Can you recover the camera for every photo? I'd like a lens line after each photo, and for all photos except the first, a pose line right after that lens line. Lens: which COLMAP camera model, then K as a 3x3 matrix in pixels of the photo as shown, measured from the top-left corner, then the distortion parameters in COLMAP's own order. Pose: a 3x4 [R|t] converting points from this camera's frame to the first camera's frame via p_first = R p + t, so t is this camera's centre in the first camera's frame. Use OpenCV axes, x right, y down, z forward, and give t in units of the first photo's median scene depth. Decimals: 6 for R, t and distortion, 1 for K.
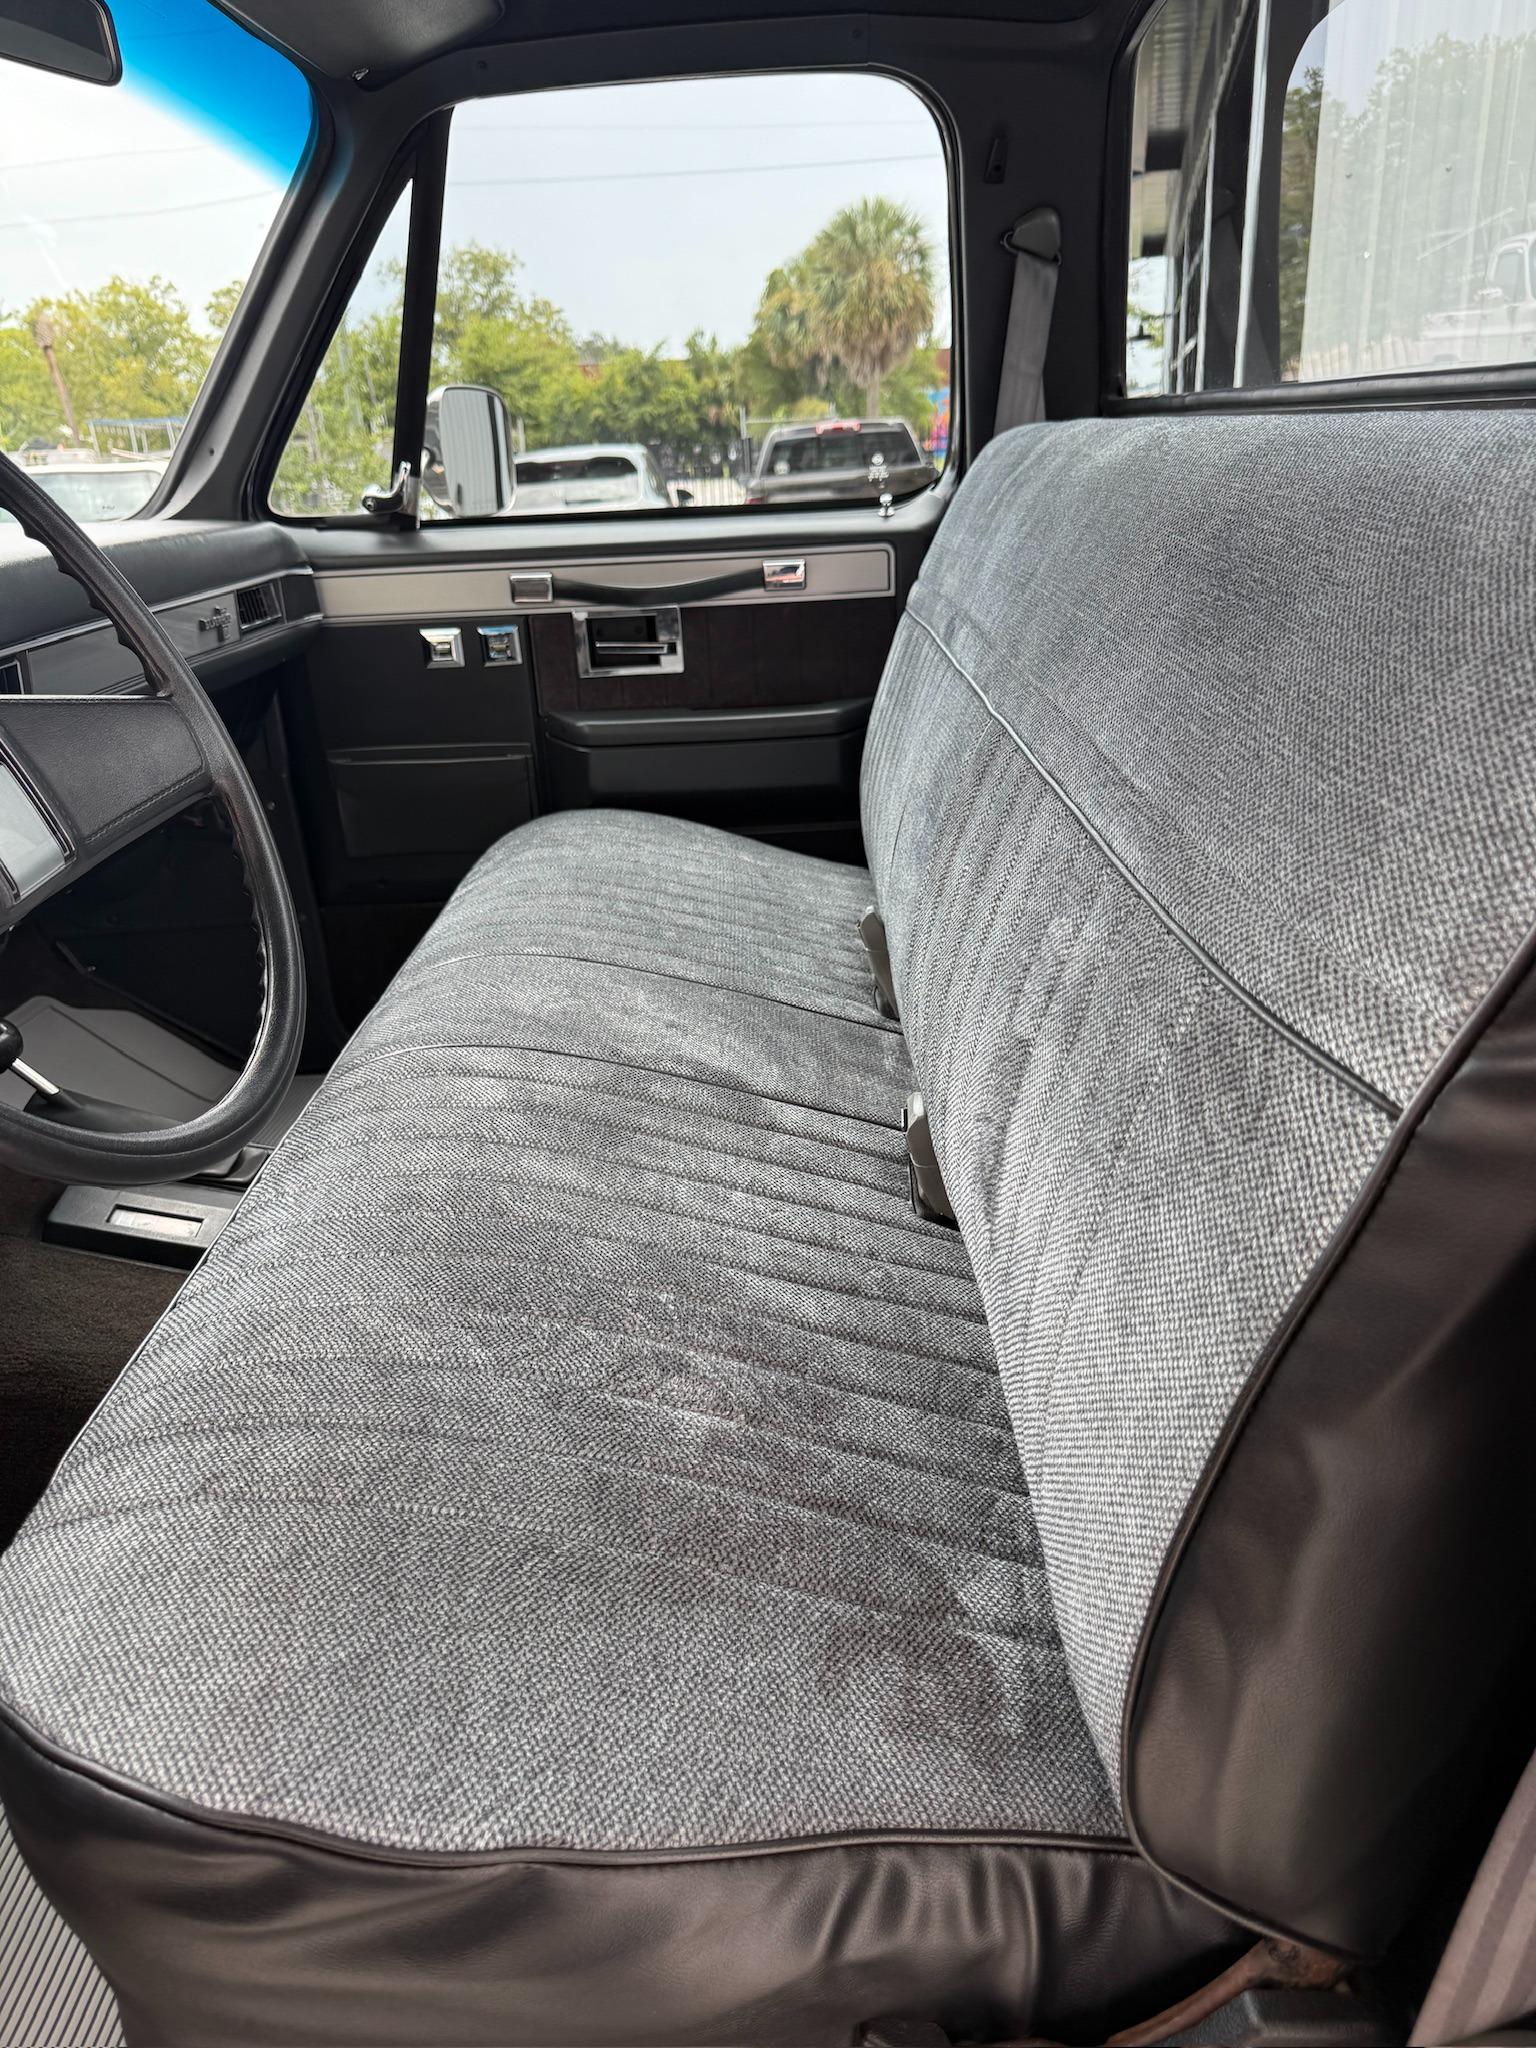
lens RADIAL K [[1463.5, 0, 768.0], [0, 1463.5, 1024.0], [0, 0, 1]] dist [-0.010490, 0.011298]
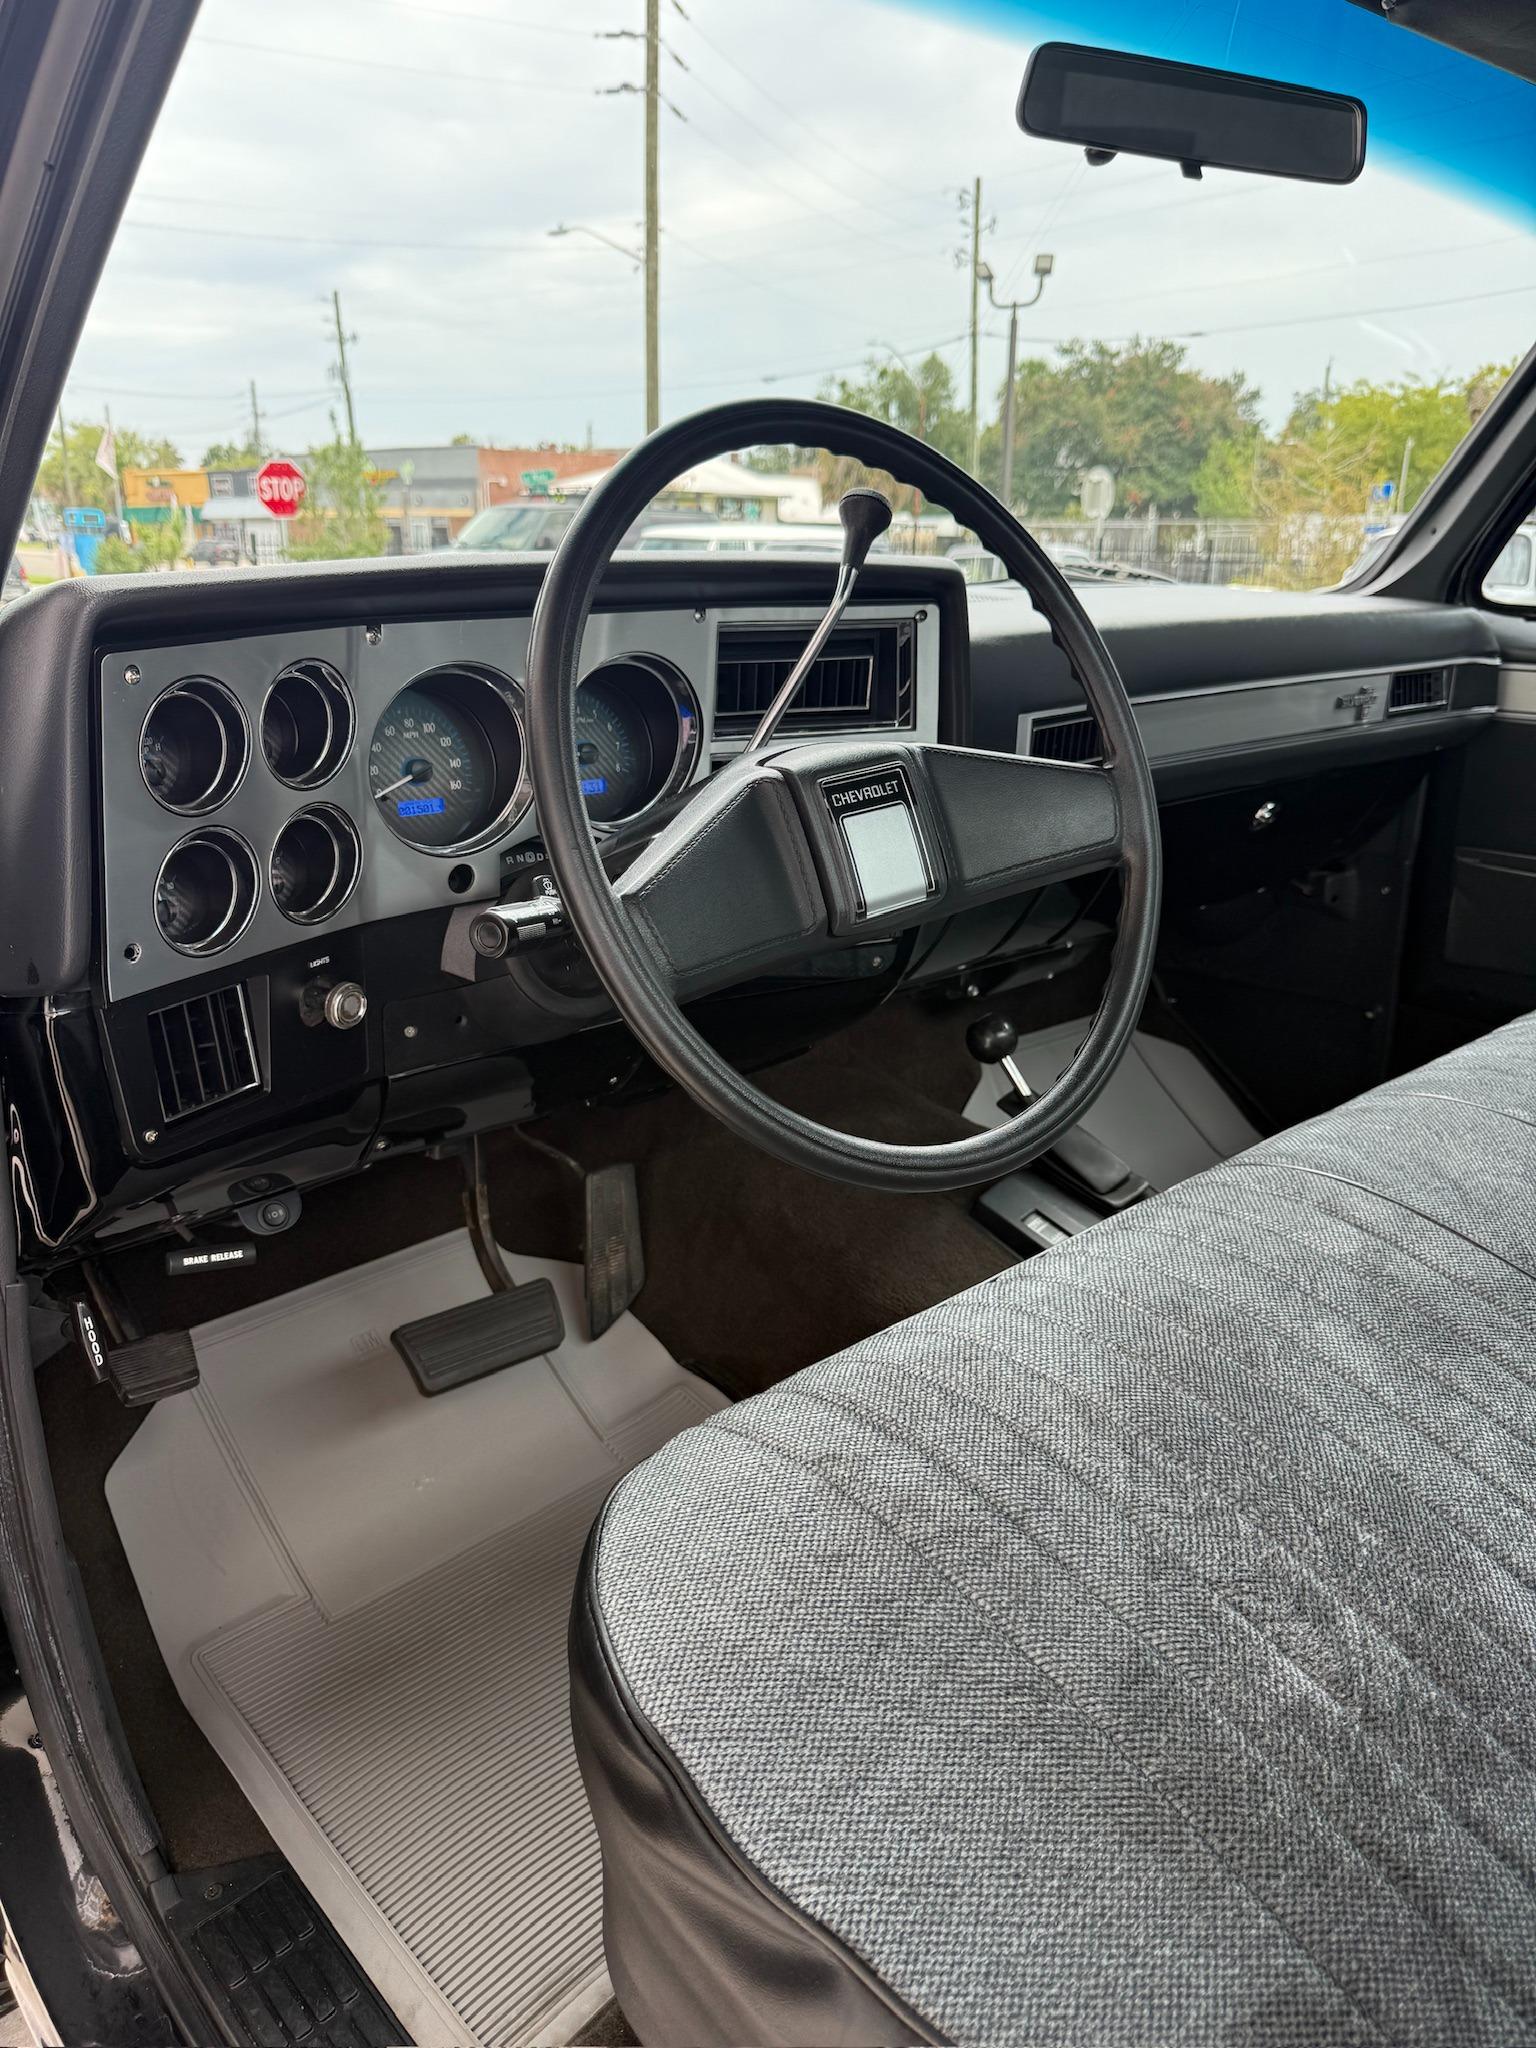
lens RADIAL K [[1463.5, 0, 768.0], [0, 1463.5, 1024.0], [0, 0, 1]] dist [-0.010490, 0.011298]
pose [[0.674966, 0.283607, -0.681166, 0.294117], [-0.309467, 0.946868, 0.087583, -0.098357], [0.669814, 0.151683, 0.726871, 0.138163]]
